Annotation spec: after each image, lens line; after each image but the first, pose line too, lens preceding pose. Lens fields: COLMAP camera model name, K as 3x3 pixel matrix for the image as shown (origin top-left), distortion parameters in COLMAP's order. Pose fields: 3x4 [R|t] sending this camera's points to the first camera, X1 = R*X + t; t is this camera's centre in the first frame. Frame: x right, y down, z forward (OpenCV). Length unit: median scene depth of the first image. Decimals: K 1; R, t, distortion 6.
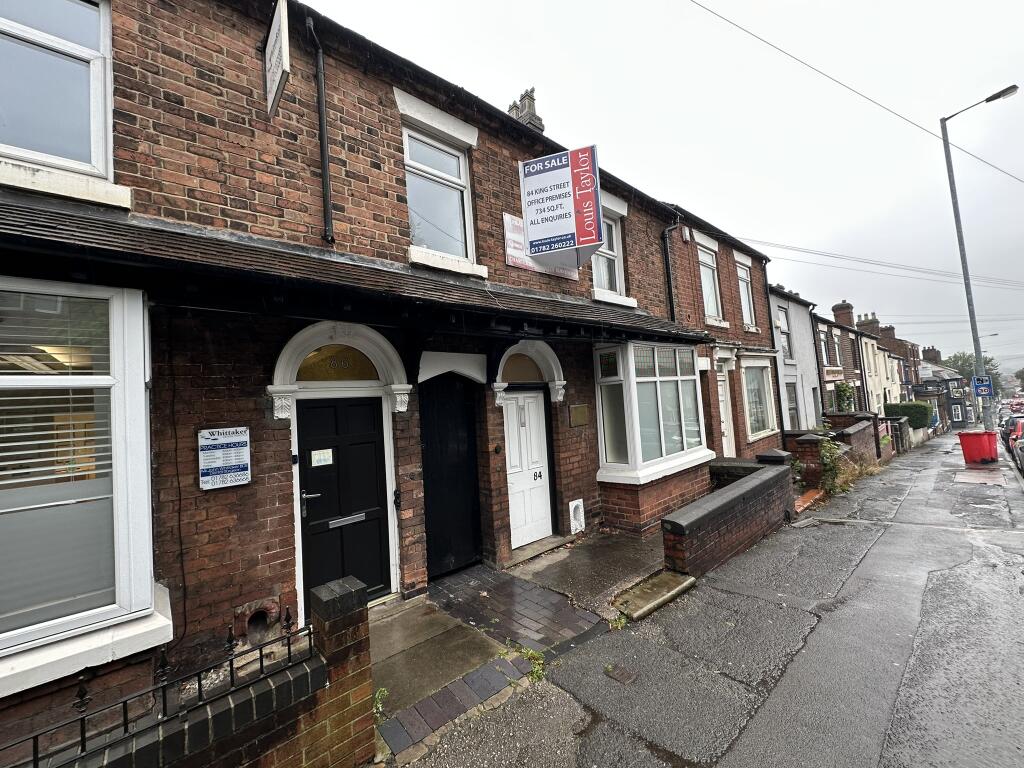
lens RADIAL K [[405.6, 0, 512.5], [0, 405.6, 383.0], [0, 0, 1]] dist [-0.001966, 0.000272]
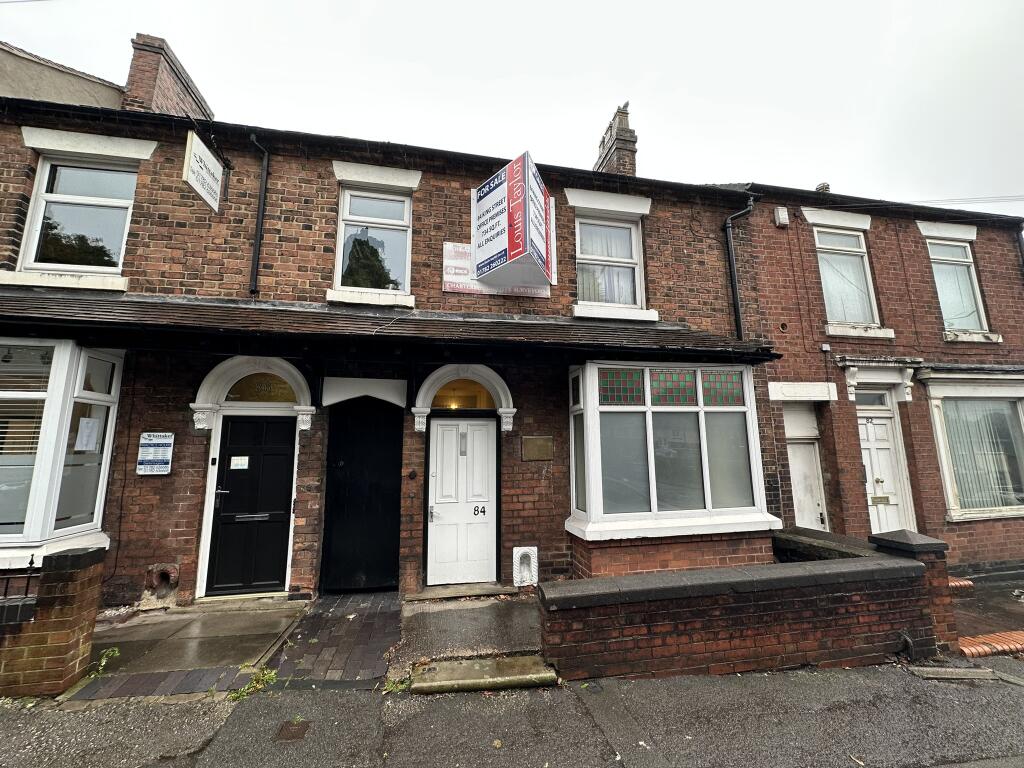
lens RADIAL K [[405.6, 0, 514.4], [0, 405.6, 383.6], [0, 0, 1]] dist [-0.001966, 0.000272]
pose [[0.860015, -0.017847, -0.509956, 0.800898], [-0.025867, 0.996578, -0.078501, 0.014268], [0.509612, 0.080703, 0.856611, 0.300103]]
